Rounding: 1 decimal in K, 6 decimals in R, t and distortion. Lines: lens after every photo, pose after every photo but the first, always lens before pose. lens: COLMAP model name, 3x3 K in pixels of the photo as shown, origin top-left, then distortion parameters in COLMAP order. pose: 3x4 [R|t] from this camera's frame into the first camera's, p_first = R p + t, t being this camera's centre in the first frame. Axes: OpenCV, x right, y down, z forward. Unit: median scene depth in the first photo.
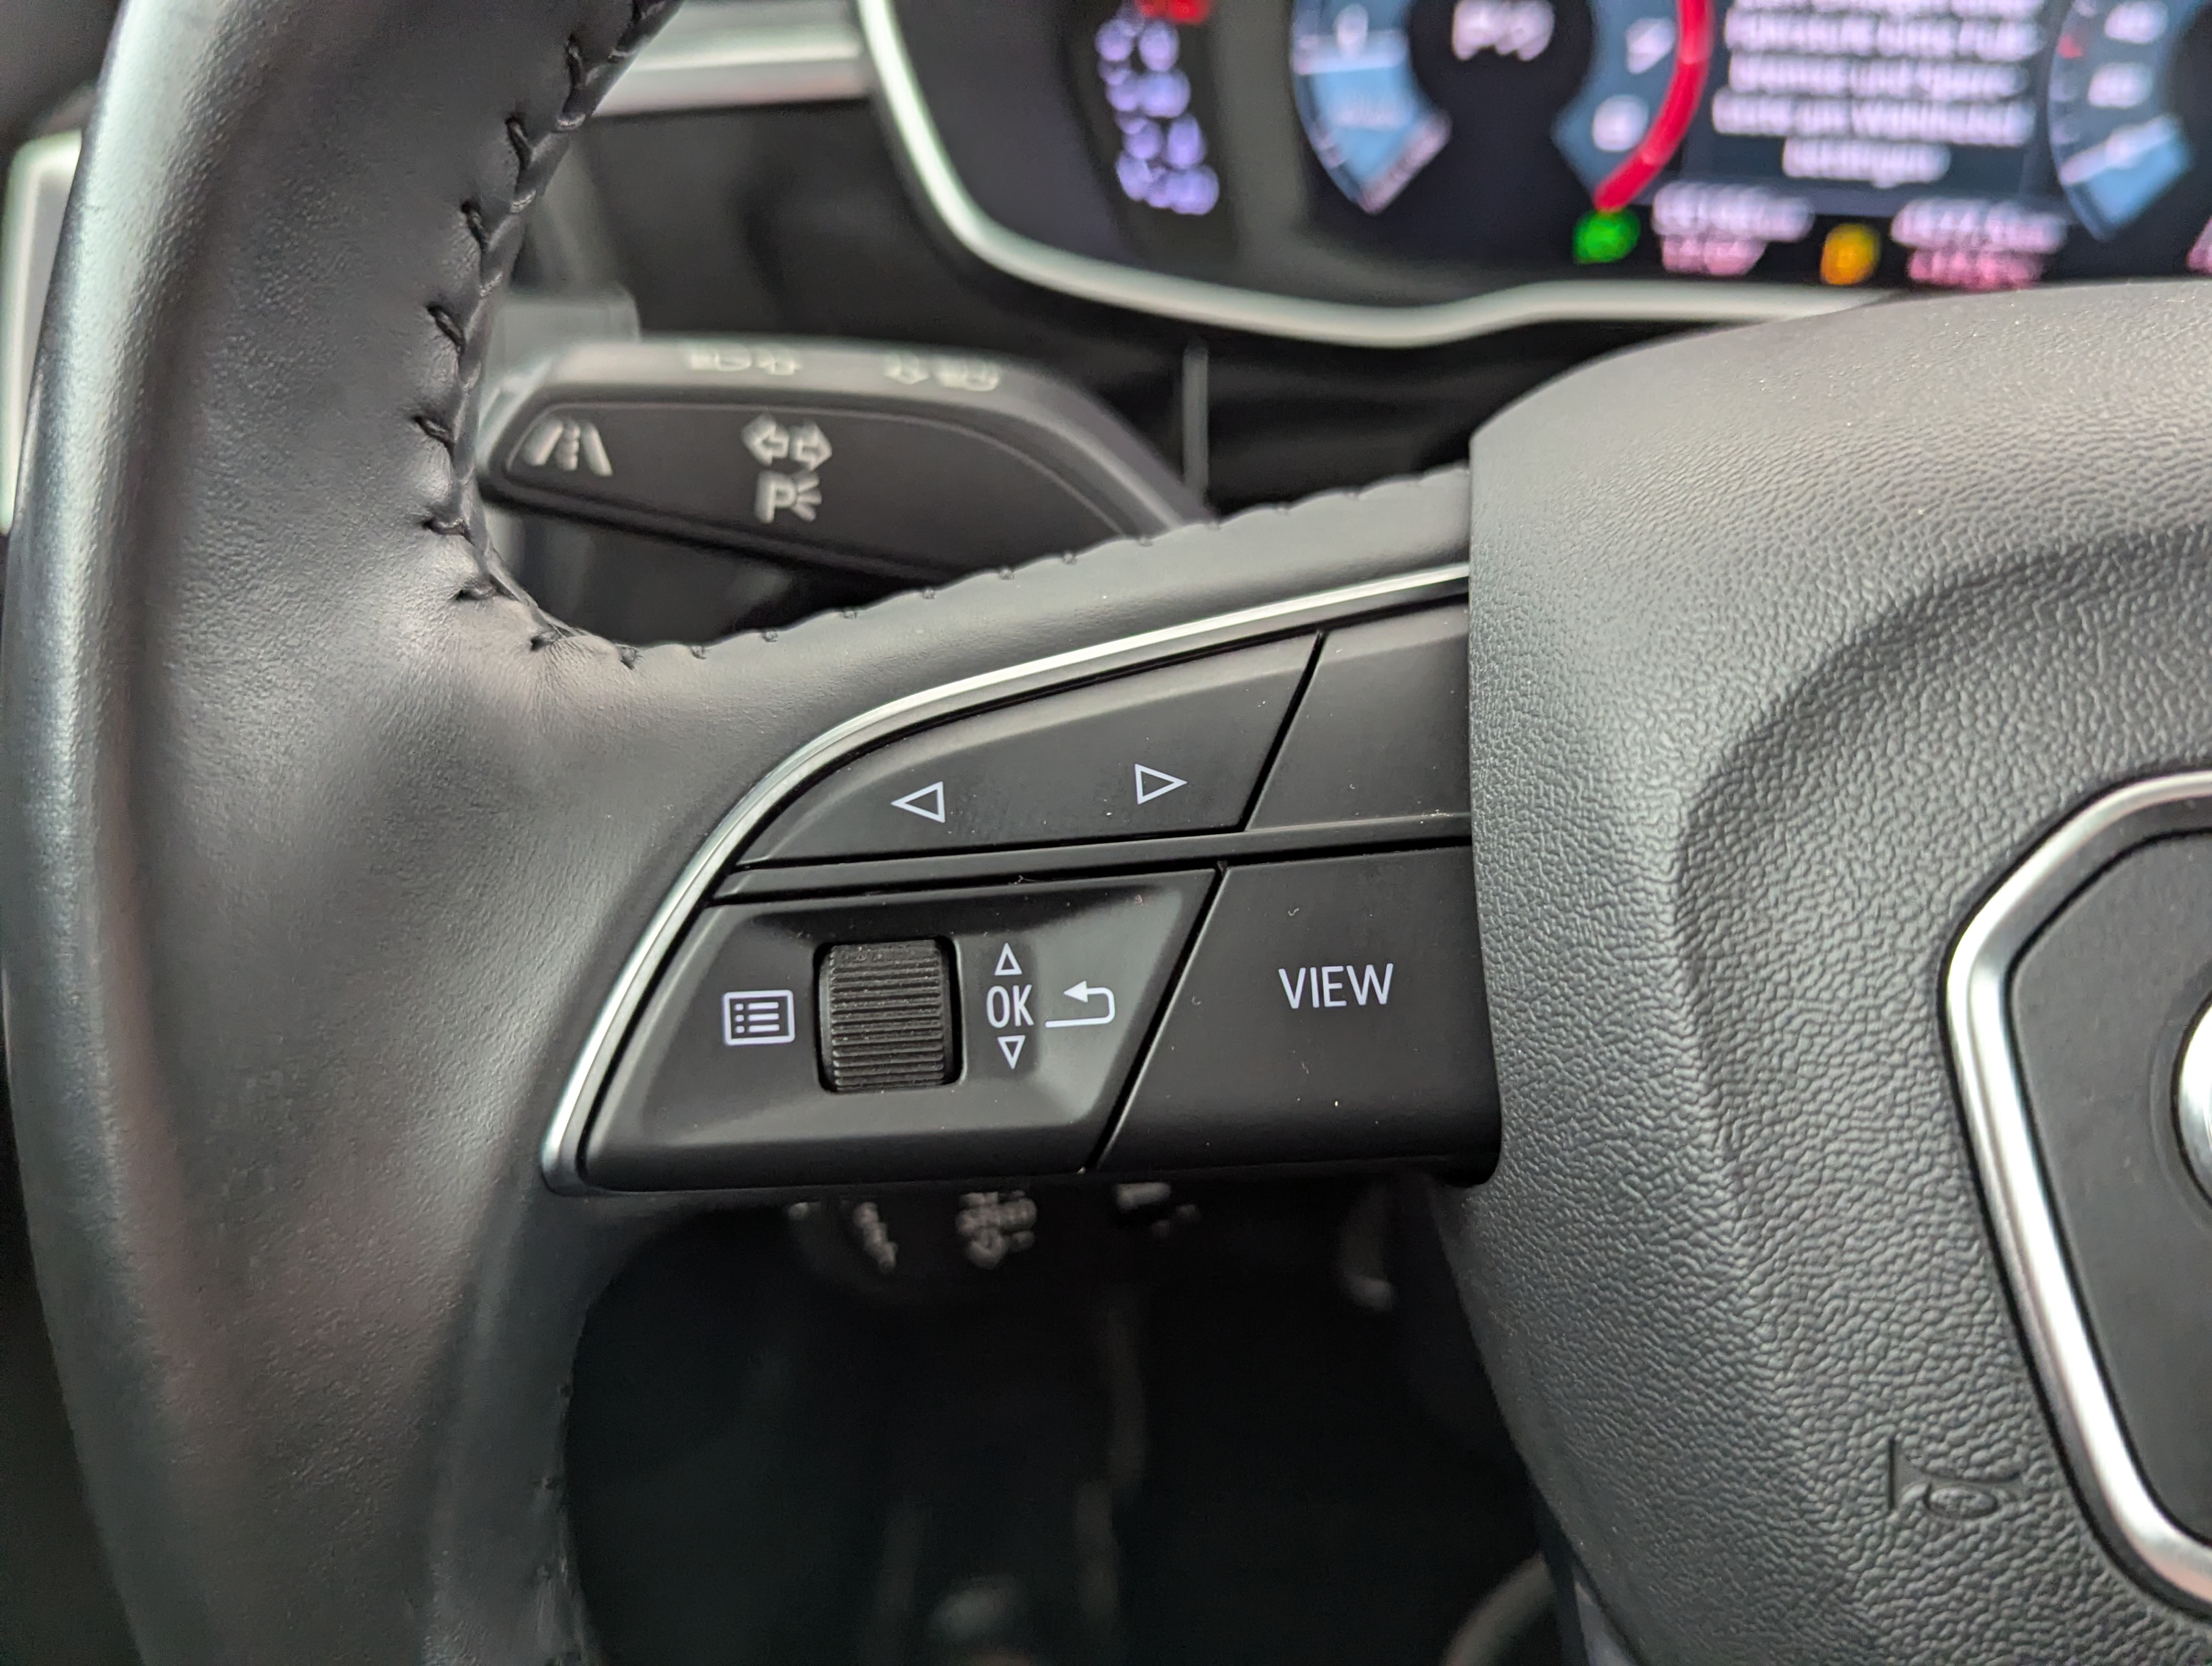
lens RADIAL K [[2276.0, 0, 1101.6], [0, 2276.0, 830.0], [0, 0, 1]] dist [0.051768, -0.001042]
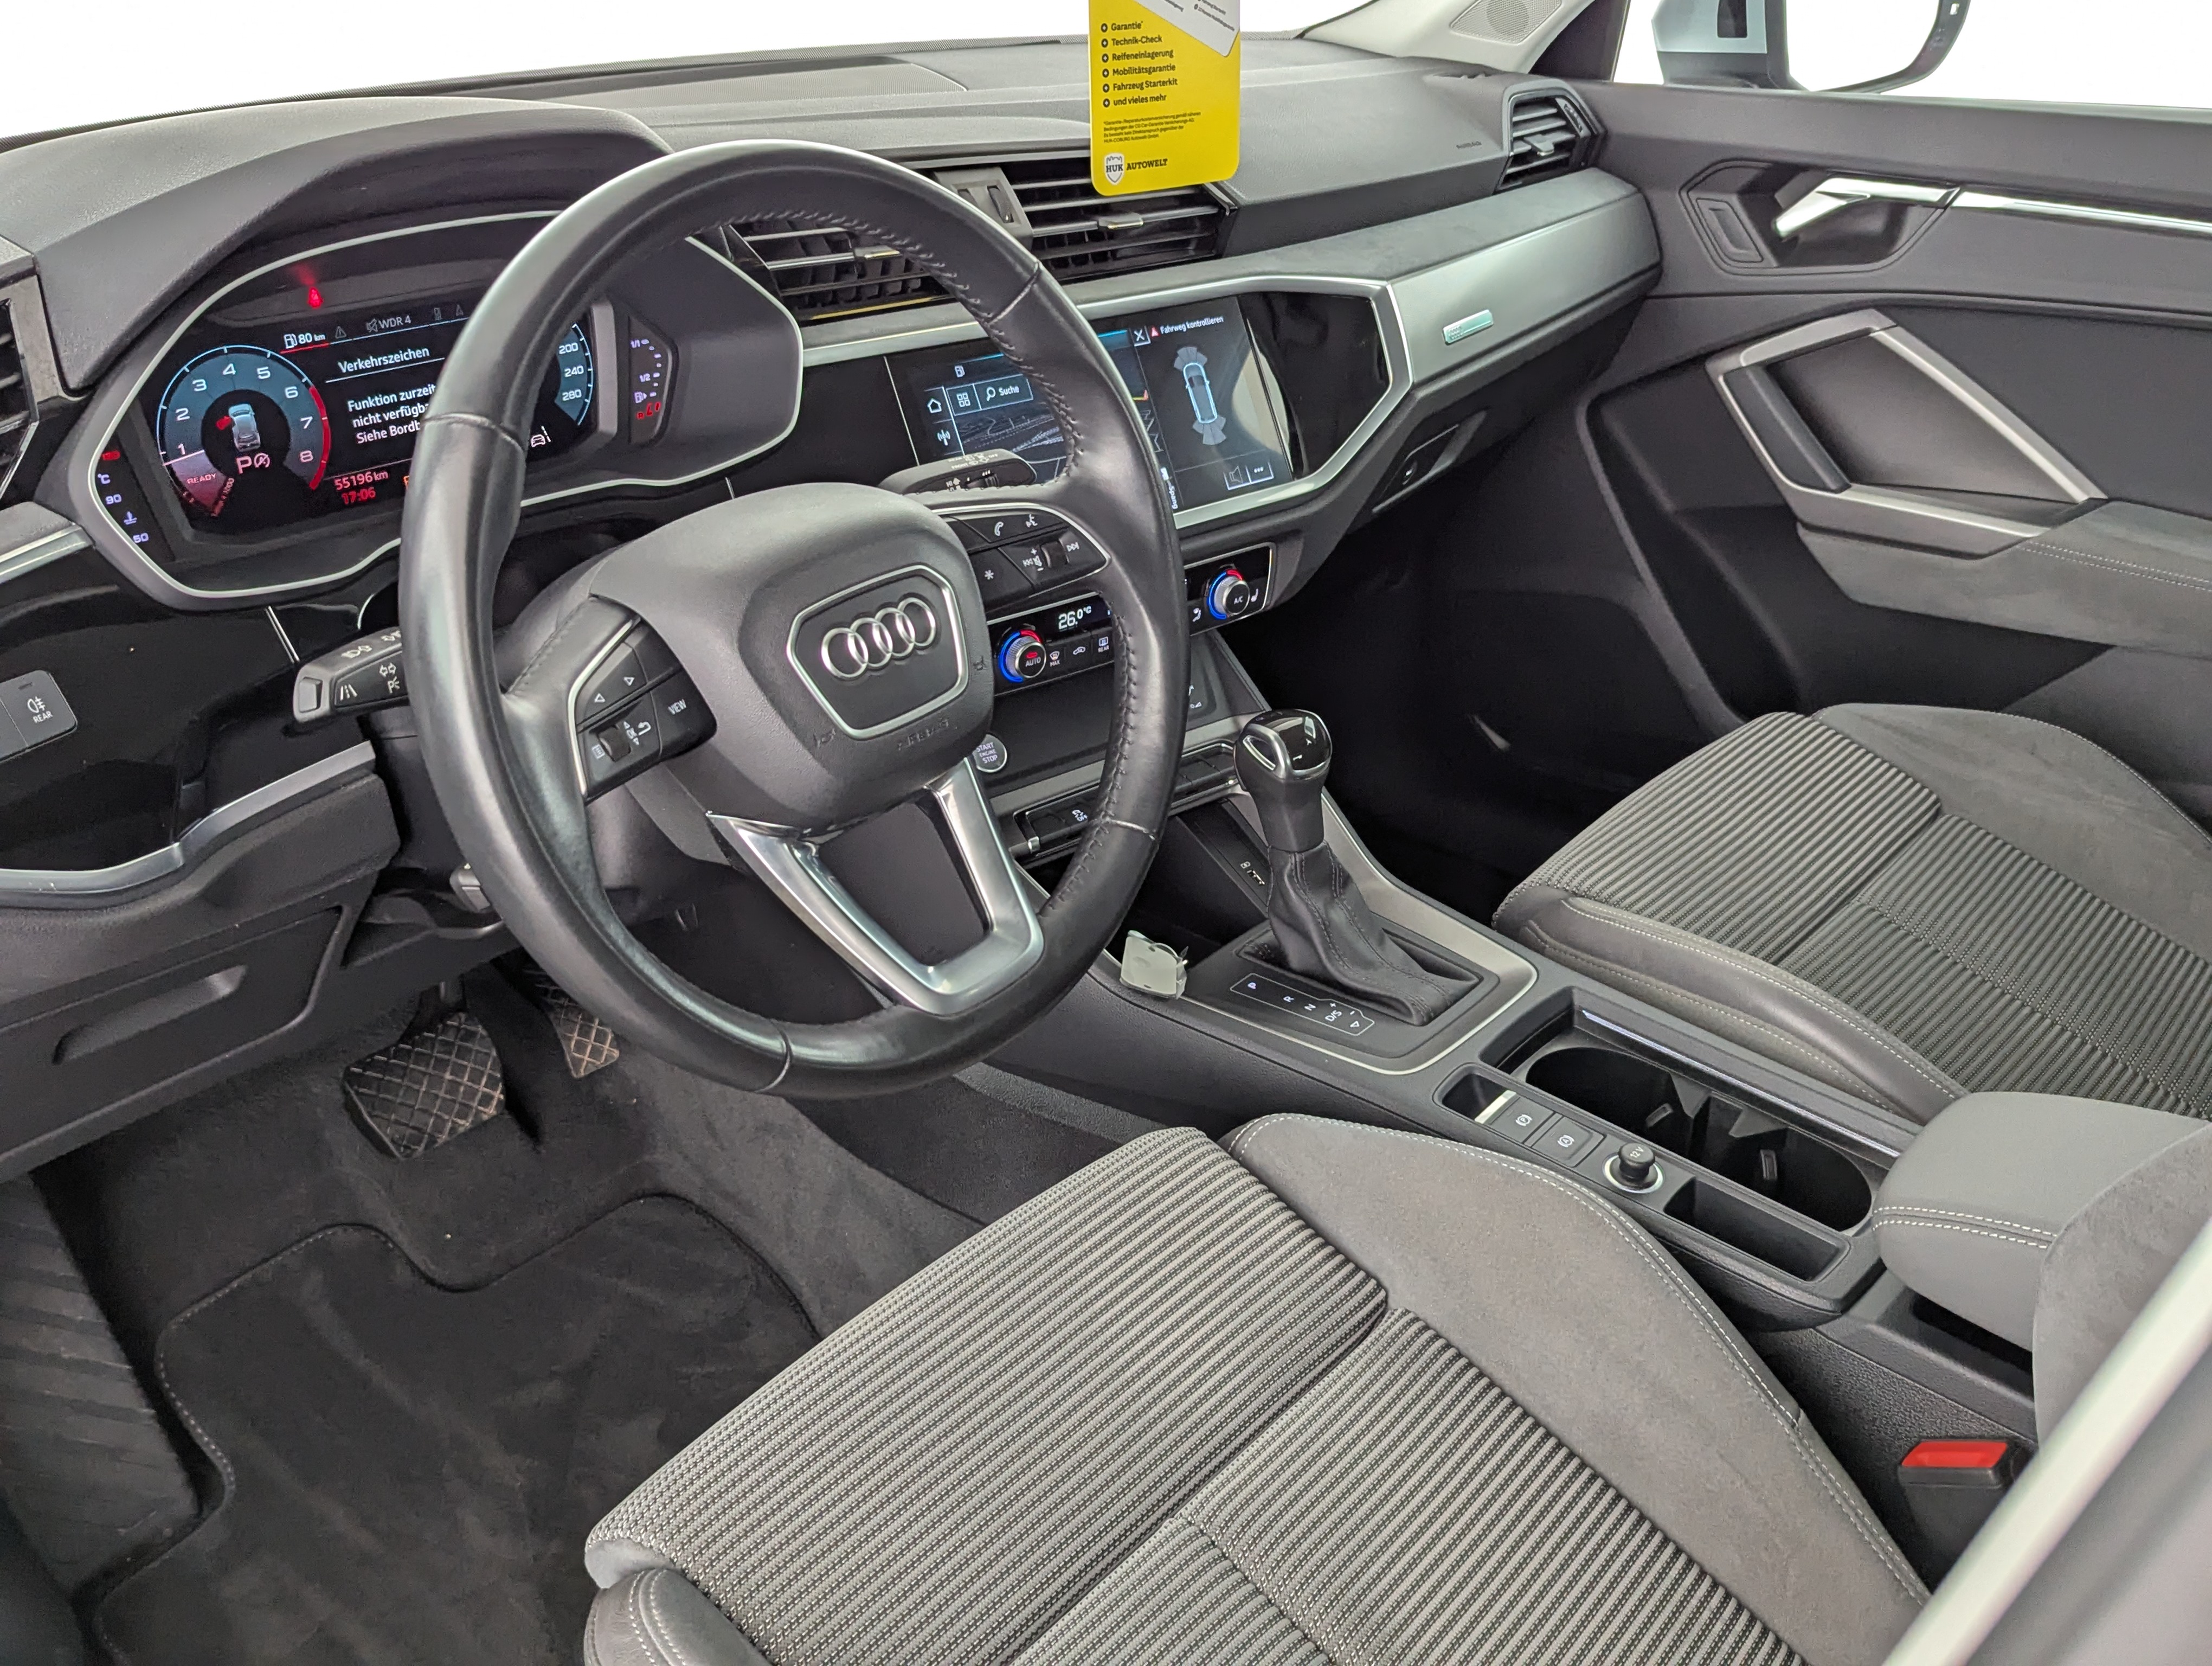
lens RADIAL K [[1988.5, 0, 1102.1], [0, 1988.5, 852.5], [0, 0, 1]] dist [0.011116, -0.020730]
pose [[0.520175, -0.374180, 0.767728, -2.733294], [0.343721, 0.914623, 0.212886, -0.233261], [-0.781840, 0.153146, 0.604378, -2.154054]]
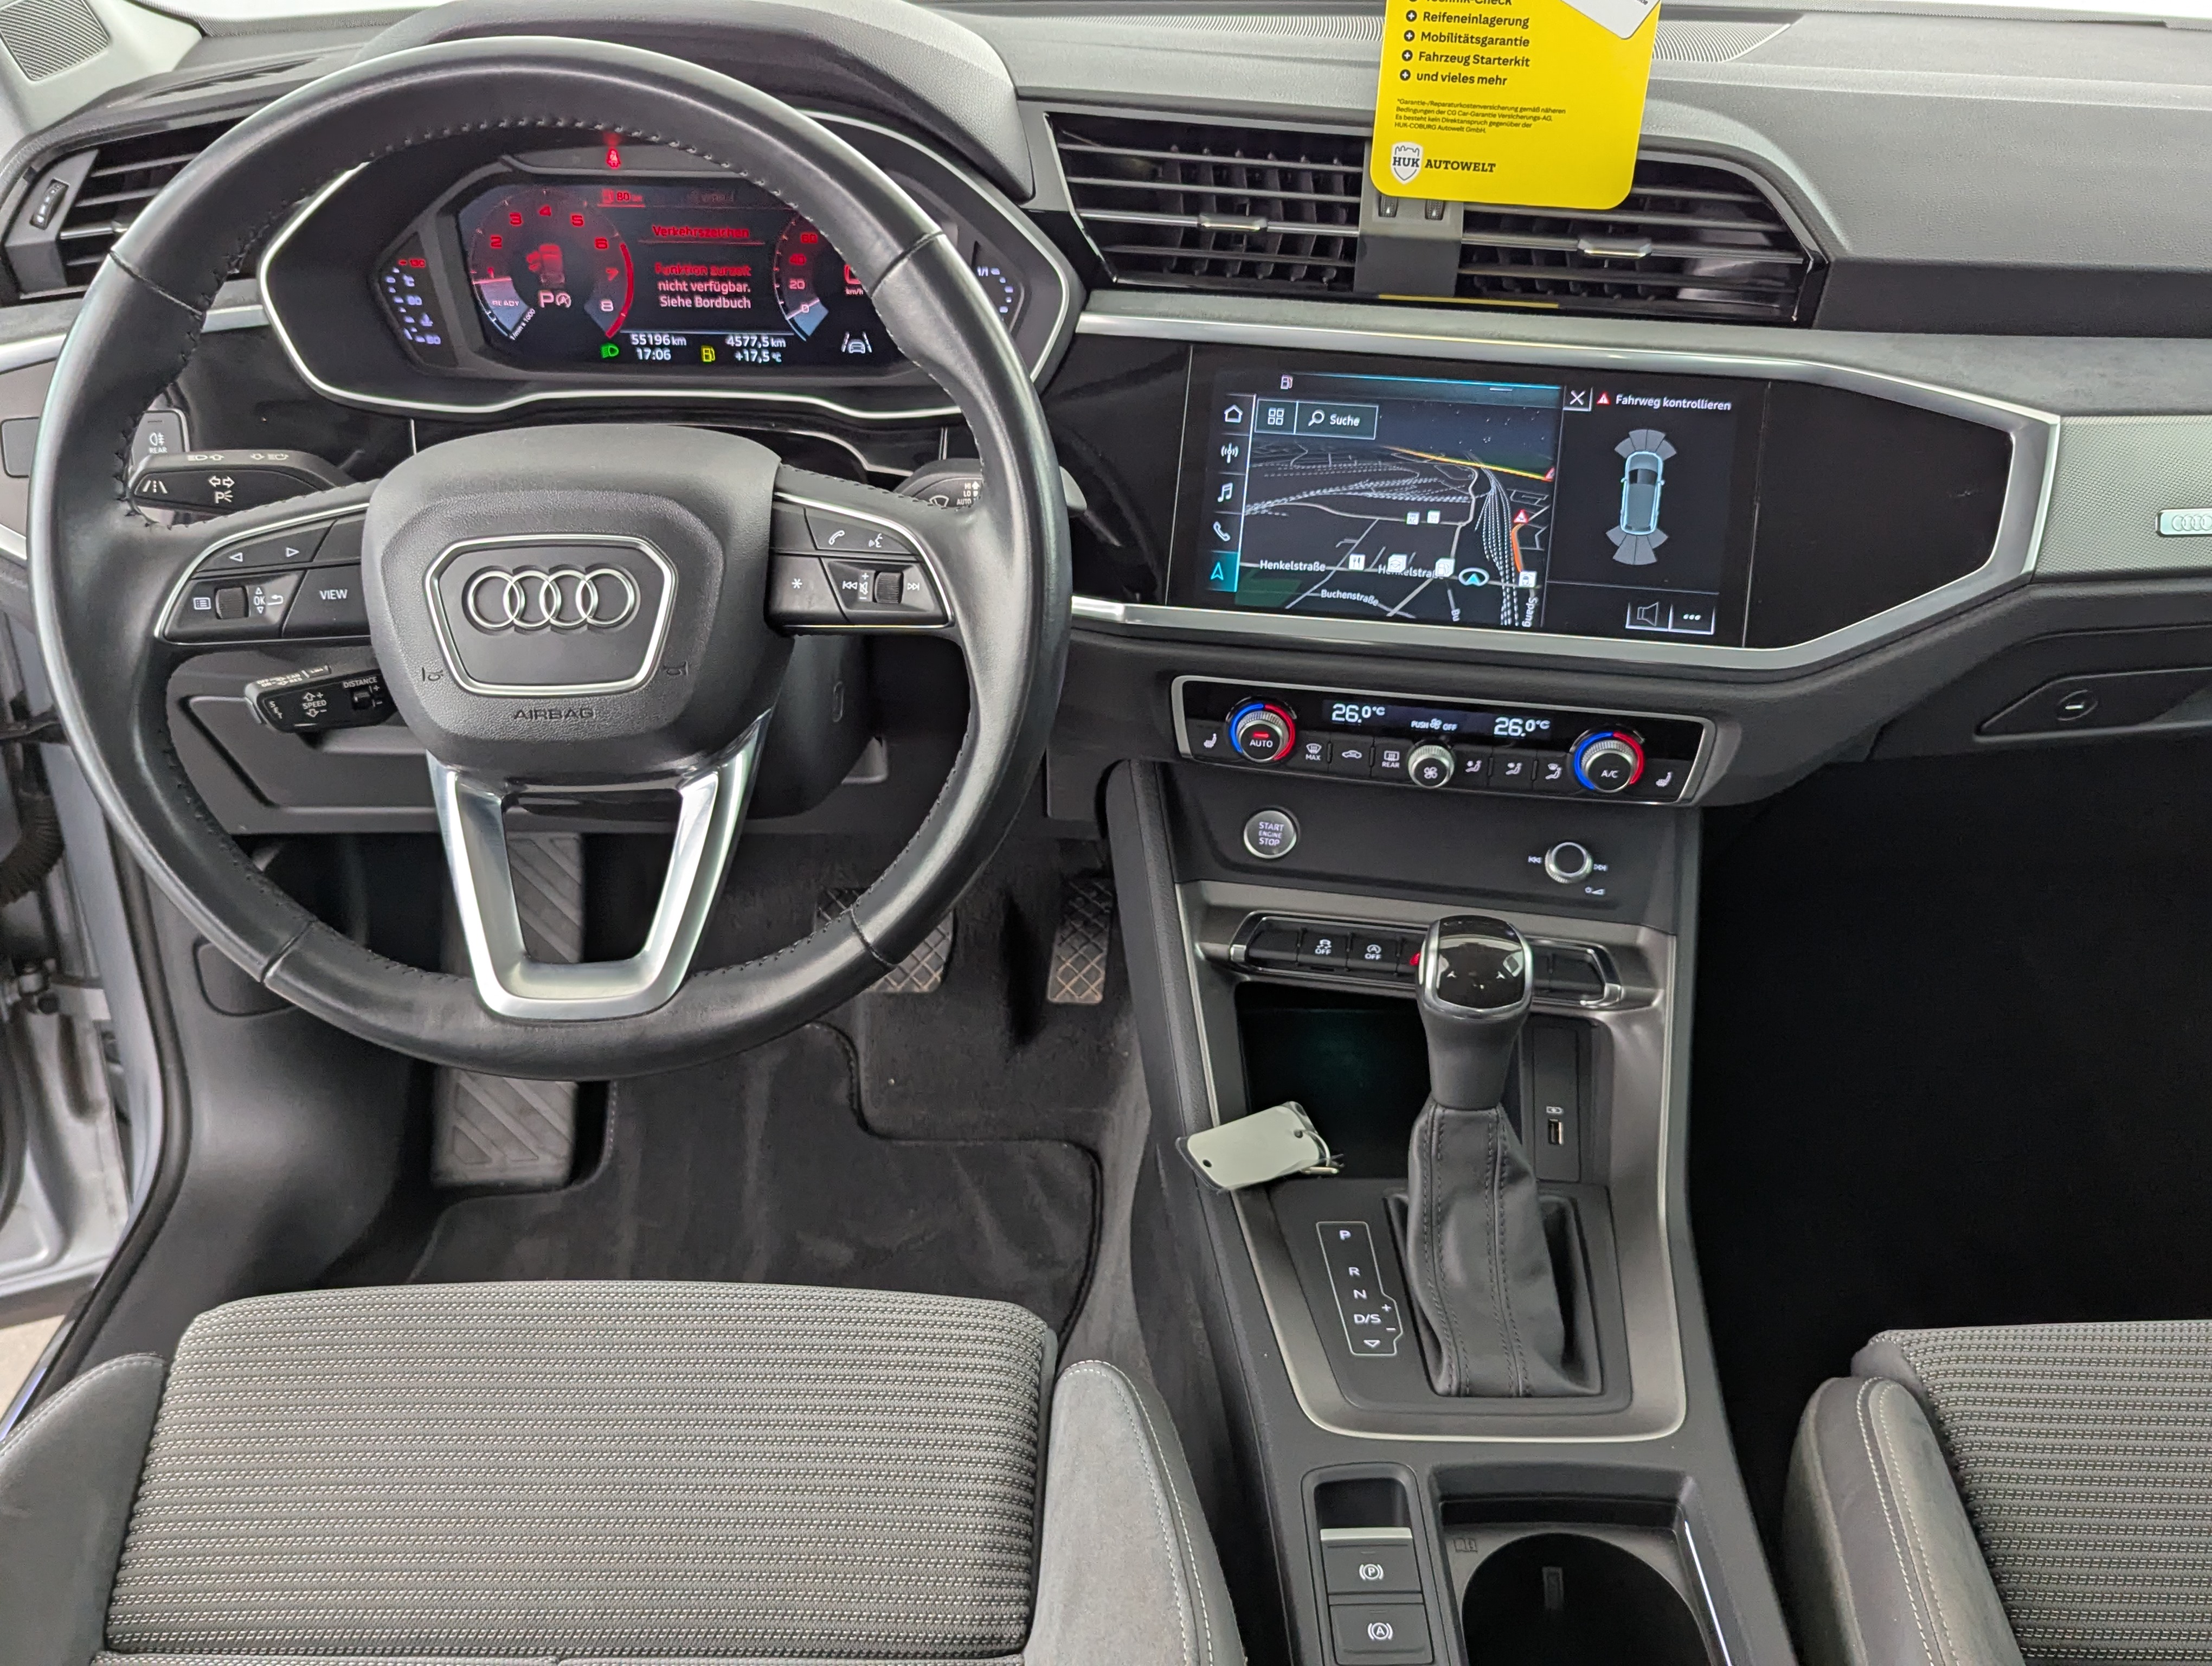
lens RADIAL K [[1964.1, 0, 1083.5], [0, 1964.1, 830.3], [0, 0, 1]] dist [0.015513, -0.018335]
pose [[0.985643, -0.049917, 0.161296, 0.943280], [0.037590, 0.996198, 0.078593, 0.290321], [-0.164606, -0.071402, 0.983772, -3.259507]]
